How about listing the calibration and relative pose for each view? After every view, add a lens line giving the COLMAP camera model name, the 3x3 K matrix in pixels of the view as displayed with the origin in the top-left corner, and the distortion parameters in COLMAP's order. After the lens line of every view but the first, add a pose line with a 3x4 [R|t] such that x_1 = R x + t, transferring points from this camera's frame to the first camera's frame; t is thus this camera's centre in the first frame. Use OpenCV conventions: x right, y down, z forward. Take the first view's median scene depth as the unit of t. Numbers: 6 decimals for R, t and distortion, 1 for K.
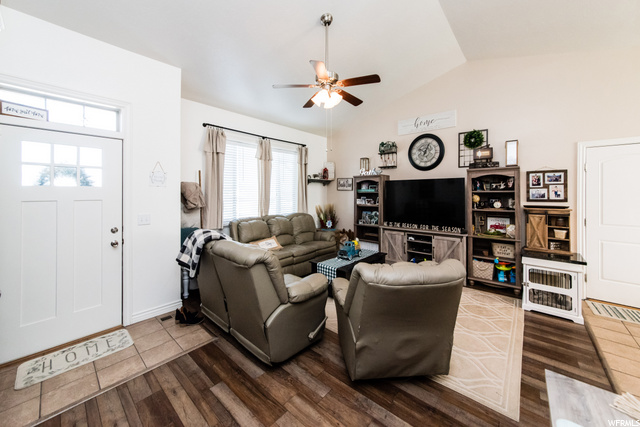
lens RADIAL K [[245.3, 0, 329.2], [0, 245.3, 193.7], [0, 0, 1]] dist [0.000245, 0.000031]
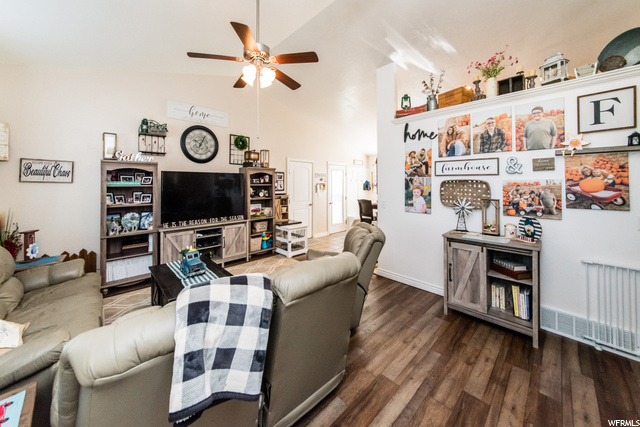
lens RADIAL K [[235.9, 0, 320.3], [0, 235.9, 182.3], [0, 0, 1]] dist [0.000078, 0.000065]
pose [[0.078302, 0.006640, 0.996908, -0.534944], [0.003604, 0.999969, -0.006943, -0.010868], [-0.996923, 0.004137, 0.078276, 0.482241]]
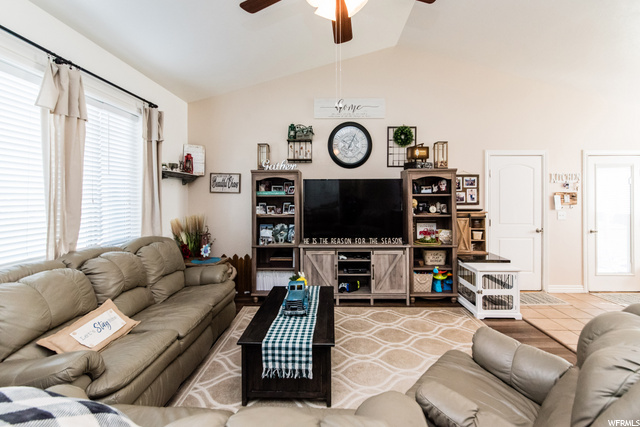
lens RADIAL K [[268.8, 0, 323.9], [0, 268.8, 196.3], [0, 0, 1]] dist [-0.000817, -0.000241]
pose [[0.769605, -0.001831, 0.638518, -0.237859], [0.003978, 0.999990, -0.001928, -0.003257], [-0.638508, 0.004023, 0.769605, 0.414612]]
